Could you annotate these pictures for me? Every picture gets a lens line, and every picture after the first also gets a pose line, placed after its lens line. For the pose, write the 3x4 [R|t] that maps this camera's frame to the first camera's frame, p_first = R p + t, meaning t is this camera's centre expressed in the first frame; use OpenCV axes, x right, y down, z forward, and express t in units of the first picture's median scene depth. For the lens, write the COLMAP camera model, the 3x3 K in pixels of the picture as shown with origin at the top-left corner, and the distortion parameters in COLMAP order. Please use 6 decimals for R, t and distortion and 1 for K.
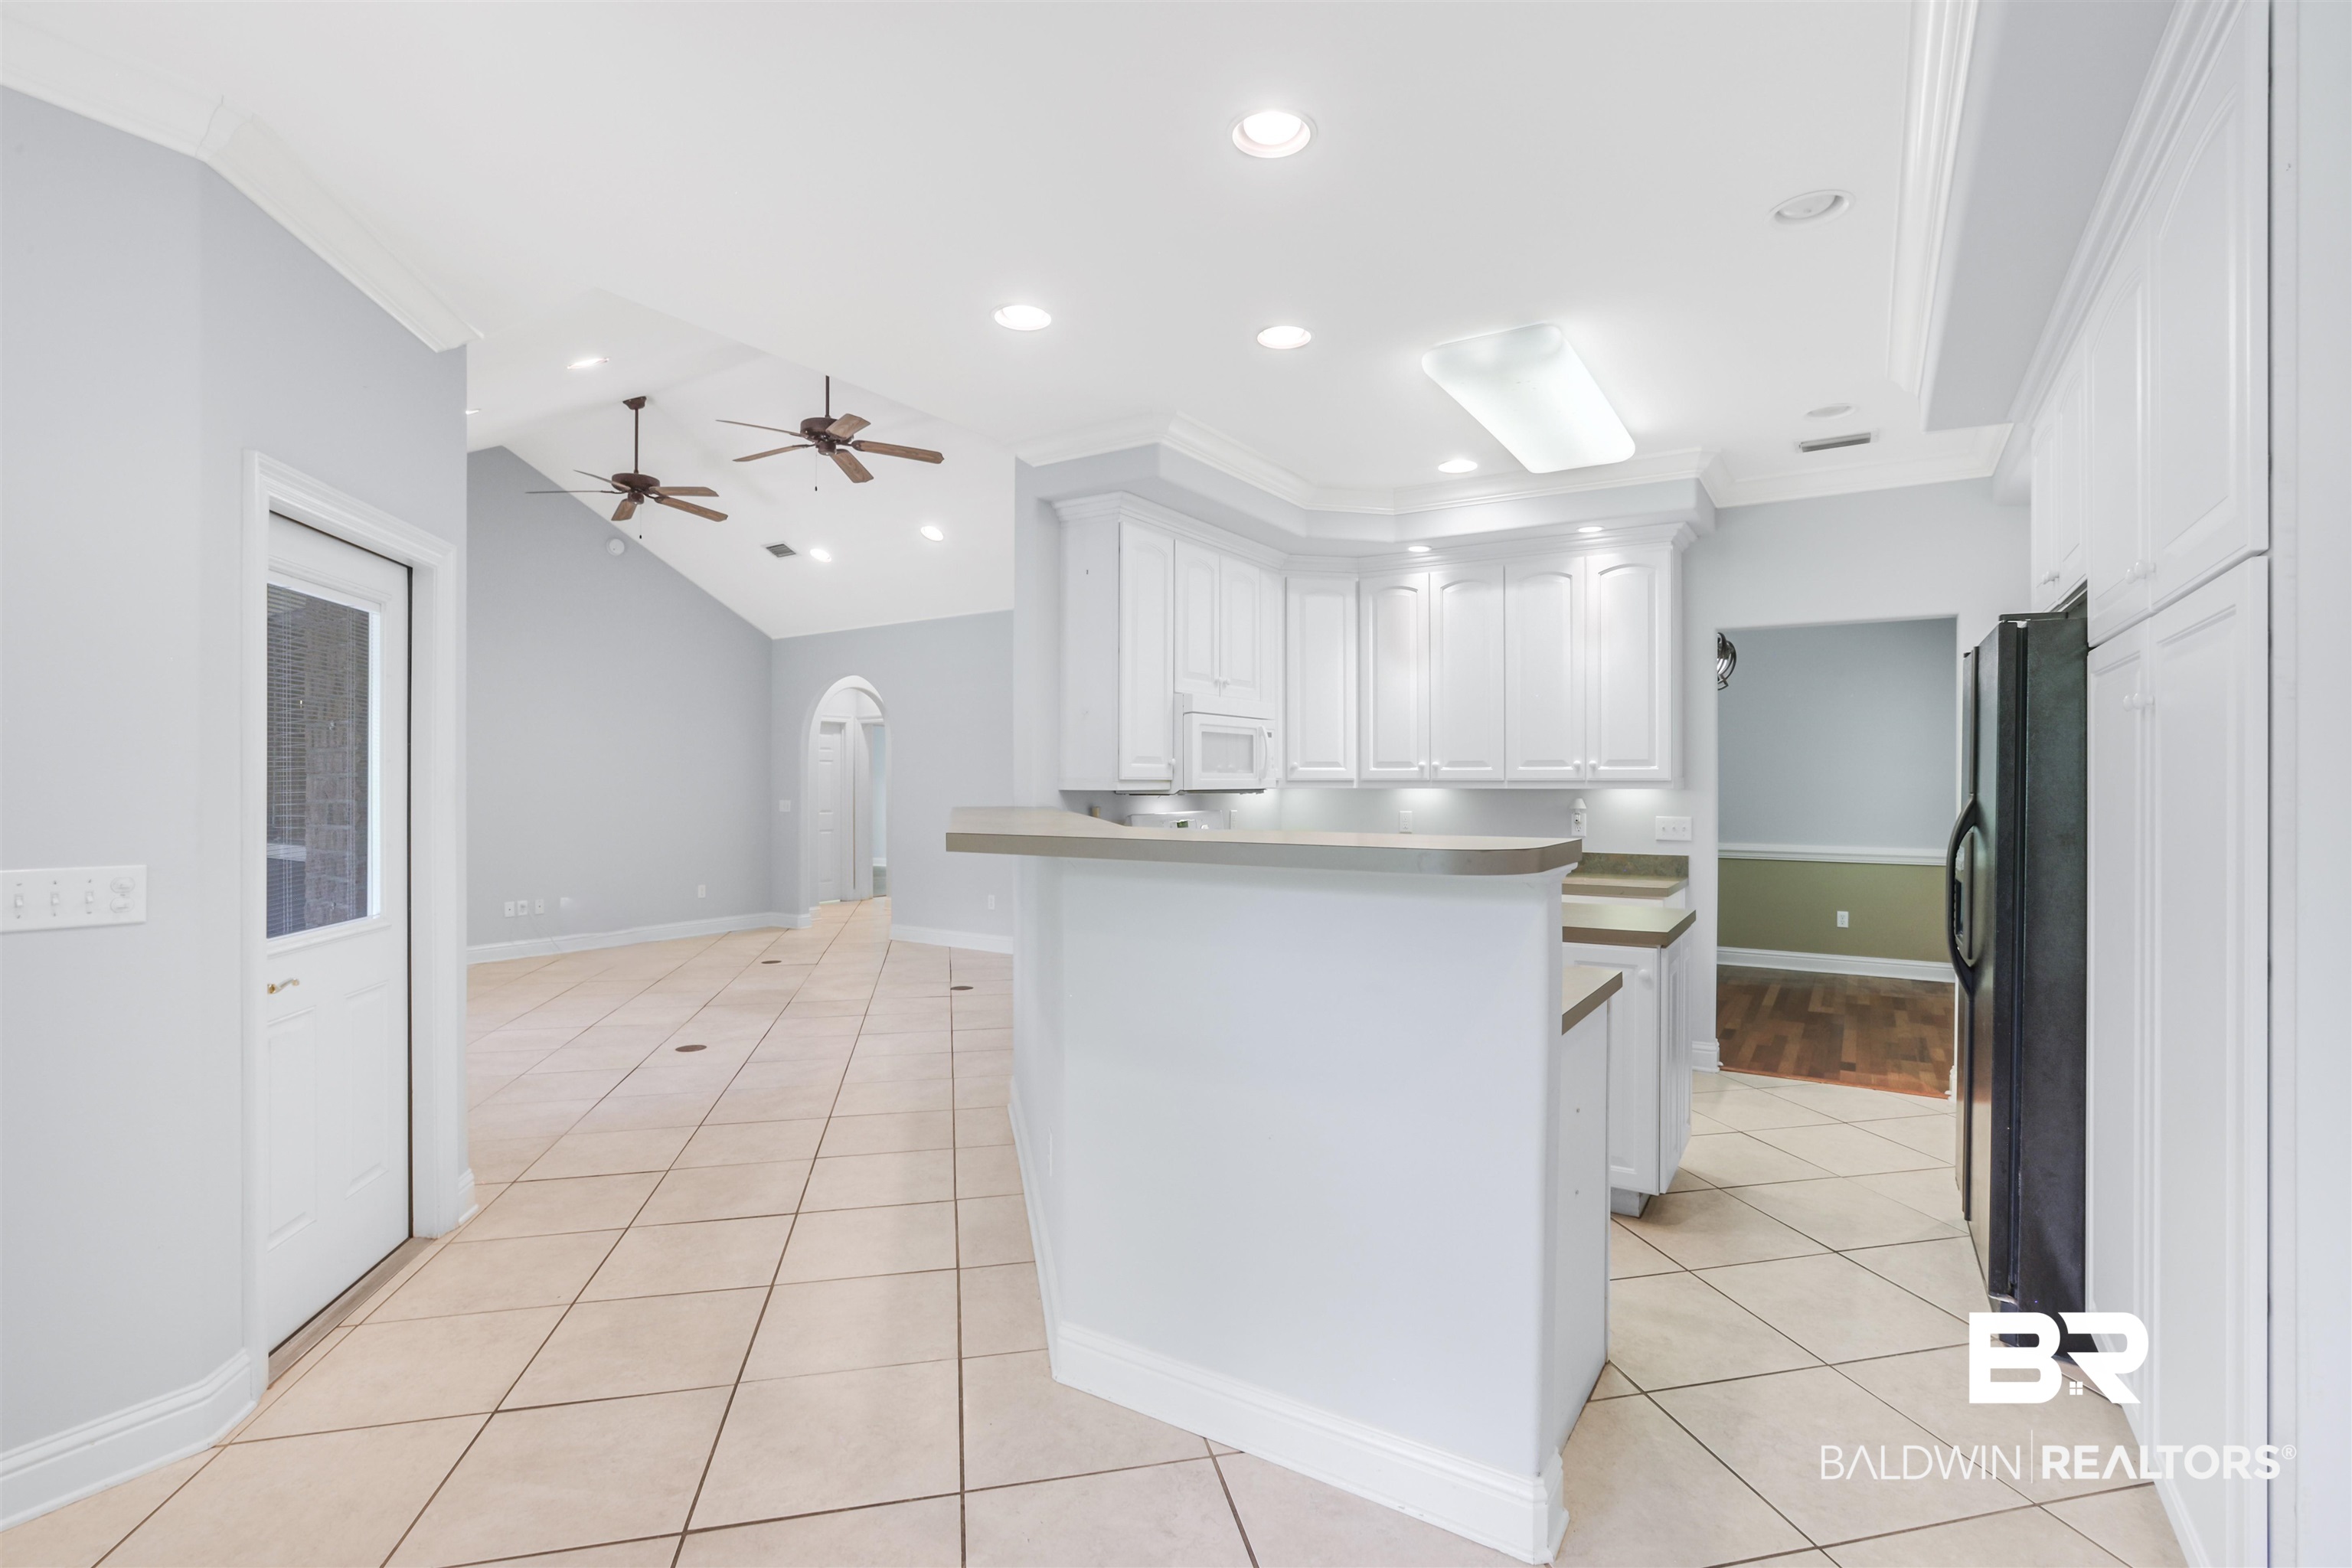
lens RADIAL K [[1044.3, 0, 1179.0], [0, 1044.3, 789.5], [0, 0, 1]] dist [-0.016299, 0.000522]
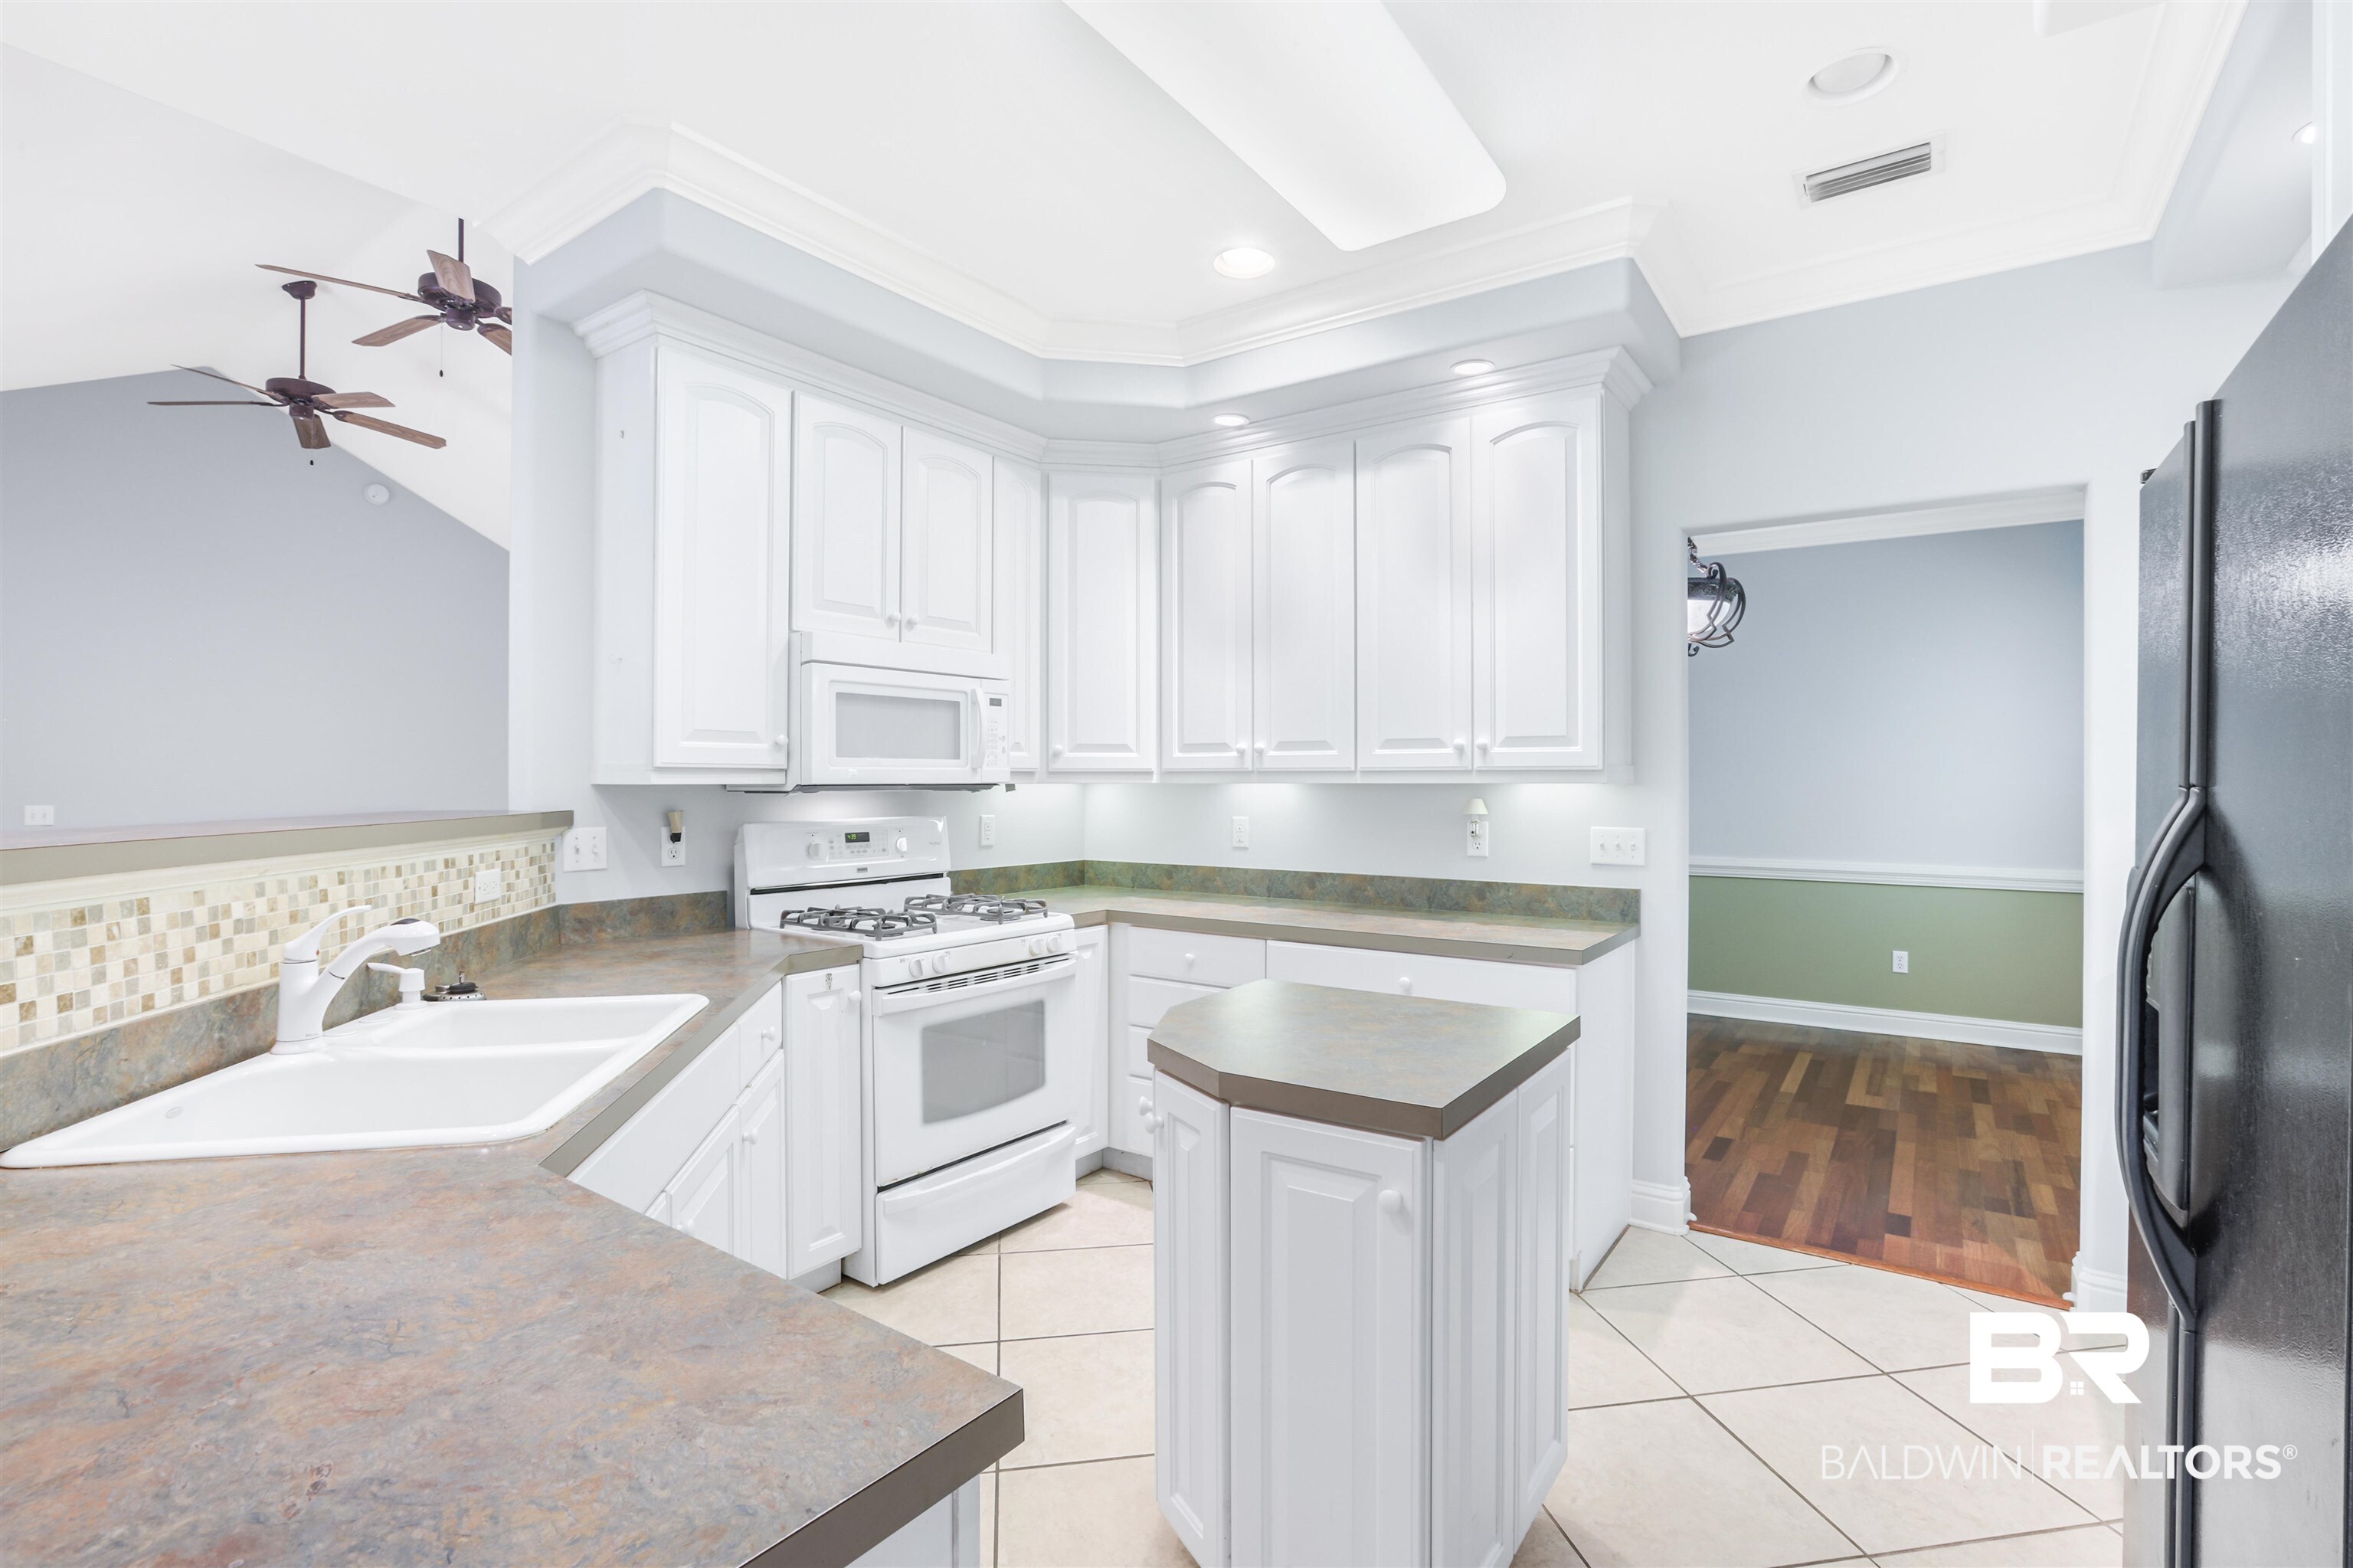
lens RADIAL K [[1060.3, 0, 1173.6], [0, 1060.3, 788.2], [0, 0, 1]] dist [-0.018974, 0.004466]
pose [[0.999015, 0.000119, -0.044365, 0.229315], [-0.000137, 1.000000, -0.000387, 0.002361], [0.044365, 0.000393, 0.999015, 0.336443]]
